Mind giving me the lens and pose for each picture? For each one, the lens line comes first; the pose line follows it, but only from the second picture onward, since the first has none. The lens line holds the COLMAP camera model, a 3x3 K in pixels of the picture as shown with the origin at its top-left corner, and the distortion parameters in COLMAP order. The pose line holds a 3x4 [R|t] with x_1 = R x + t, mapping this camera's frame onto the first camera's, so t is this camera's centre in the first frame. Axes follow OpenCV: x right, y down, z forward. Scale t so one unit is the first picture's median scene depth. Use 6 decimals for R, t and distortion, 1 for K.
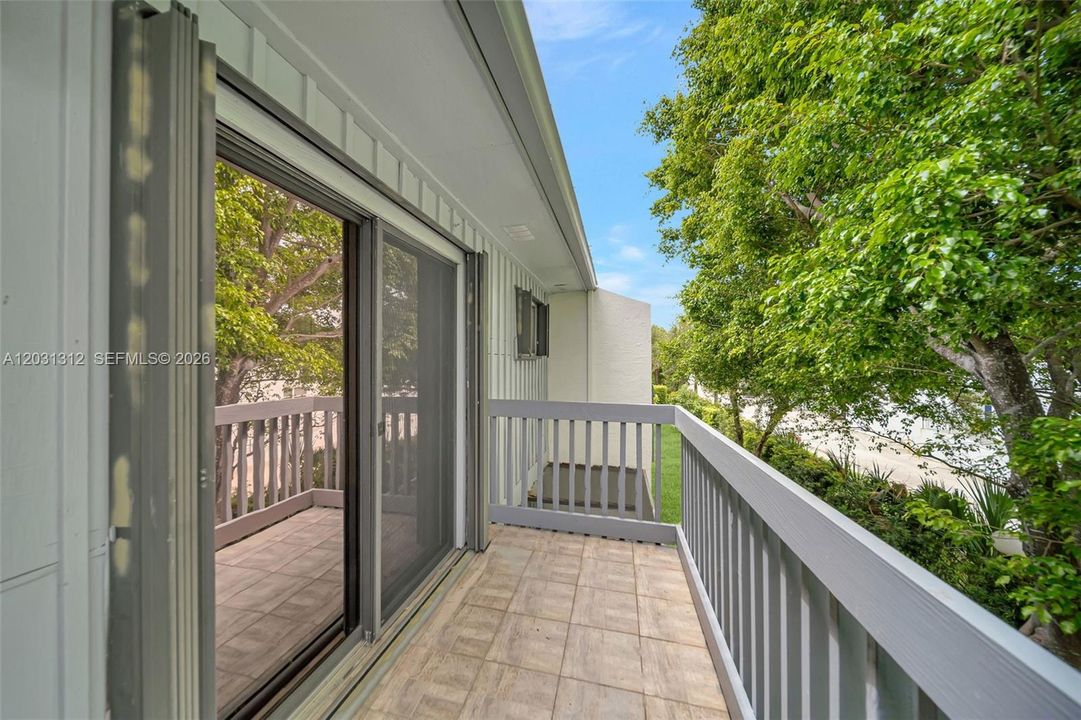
lens RADIAL K [[389.8, 0, 536.3], [0, 389.8, 358.0], [0, 0, 1]] dist [0.000165, -0.000578]
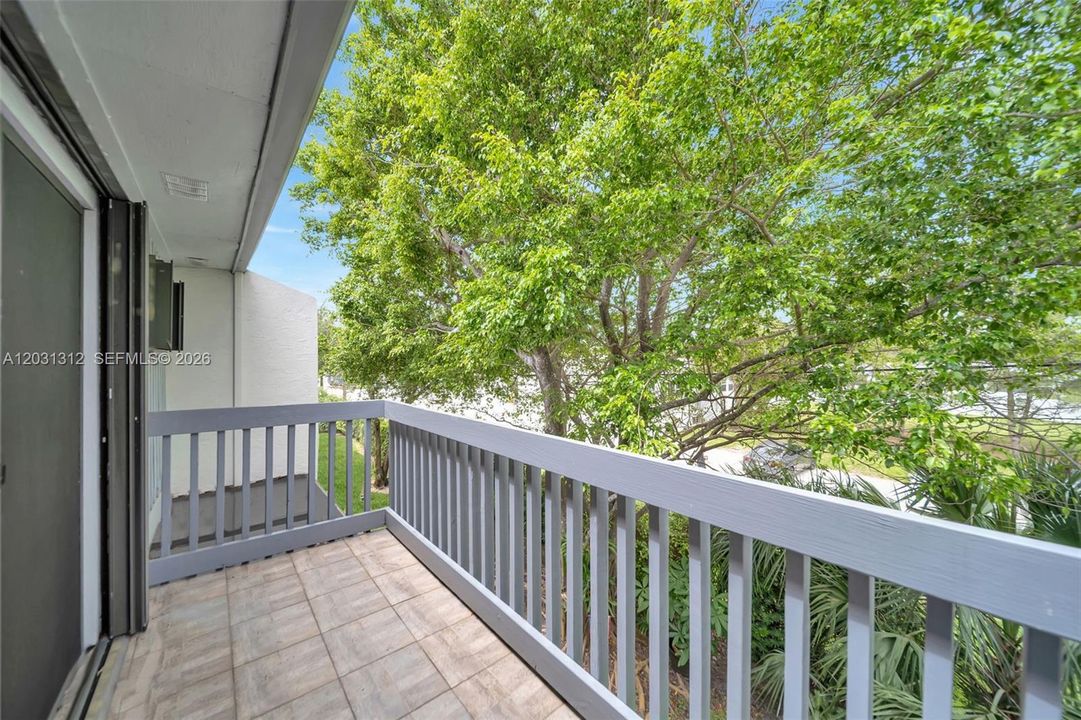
lens RADIAL K [[389.8, 0, 536.3], [0, 389.8, 358.0], [0, 0, 1]] dist [0.000165, -0.000578]
pose [[0.576815, 0.002815, 0.816870, -0.277175], [-0.011129, 0.999928, 0.004412, -0.005680], [-0.816799, -0.011636, 0.576805, 0.016492]]
